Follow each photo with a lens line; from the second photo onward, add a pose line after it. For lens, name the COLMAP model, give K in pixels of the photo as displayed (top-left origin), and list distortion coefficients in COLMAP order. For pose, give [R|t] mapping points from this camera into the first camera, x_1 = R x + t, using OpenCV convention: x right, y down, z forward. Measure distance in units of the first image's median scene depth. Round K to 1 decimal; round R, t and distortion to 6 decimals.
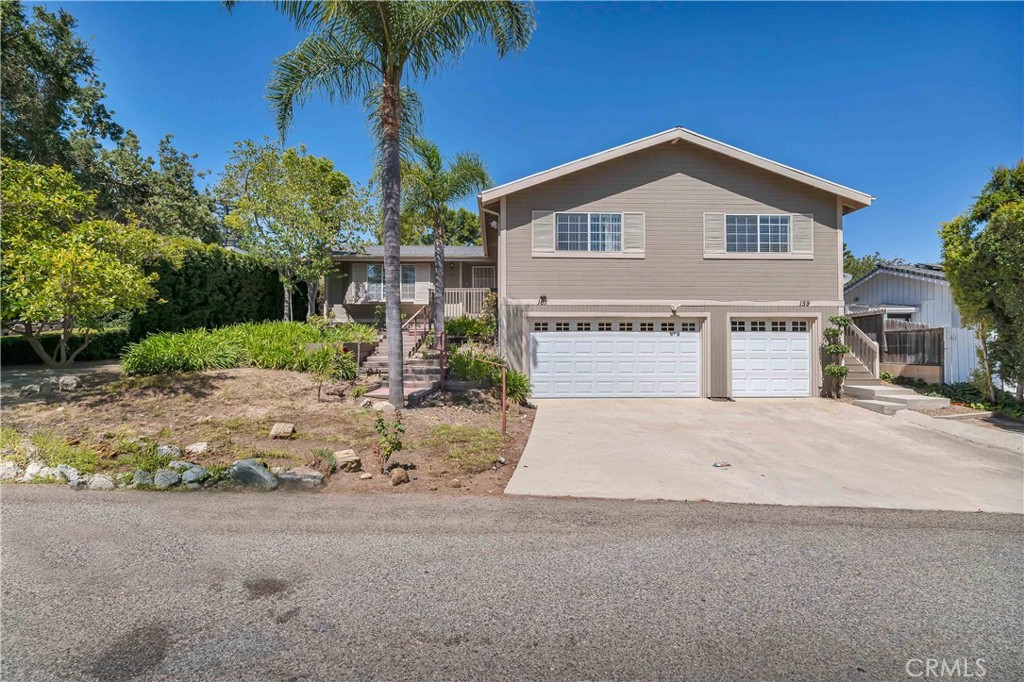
lens RADIAL K [[487.0, 0, 509.5], [0, 487.0, 348.6], [0, 0, 1]] dist [0.000916, 0.001423]
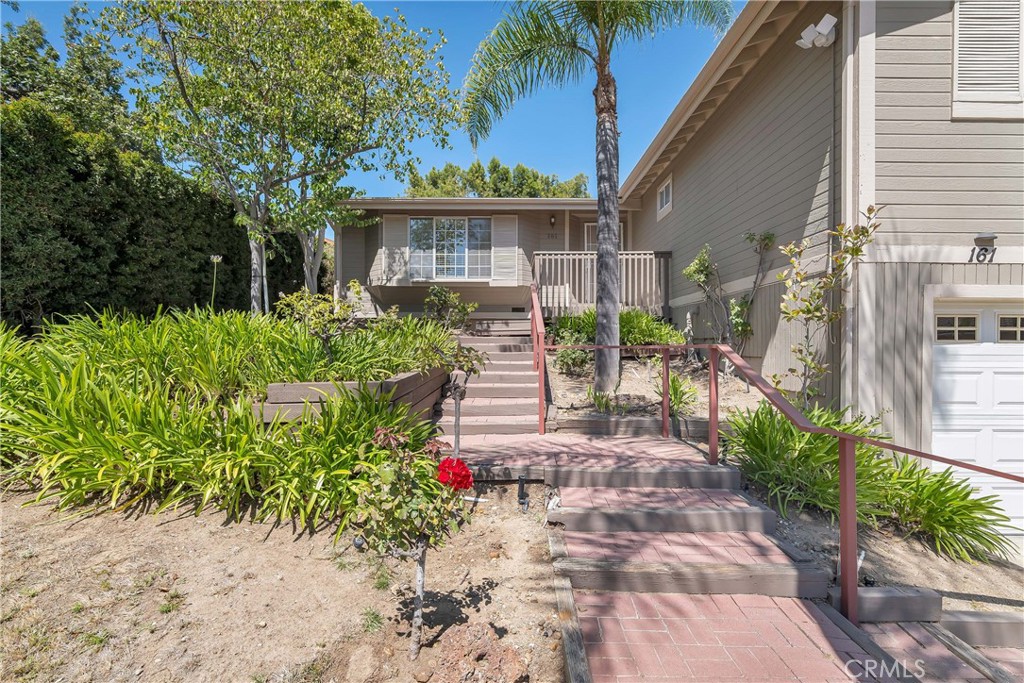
lens RADIAL K [[487.0, 0, 509.5], [0, 487.0, 349.1], [0, 0, 1]] dist [0.000916, 0.001423]
pose [[0.999848, 0.005031, -0.016670, -0.175512], [-0.004959, 0.999978, 0.004328, -0.021490], [0.016692, -0.004245, 0.999852, 0.462236]]
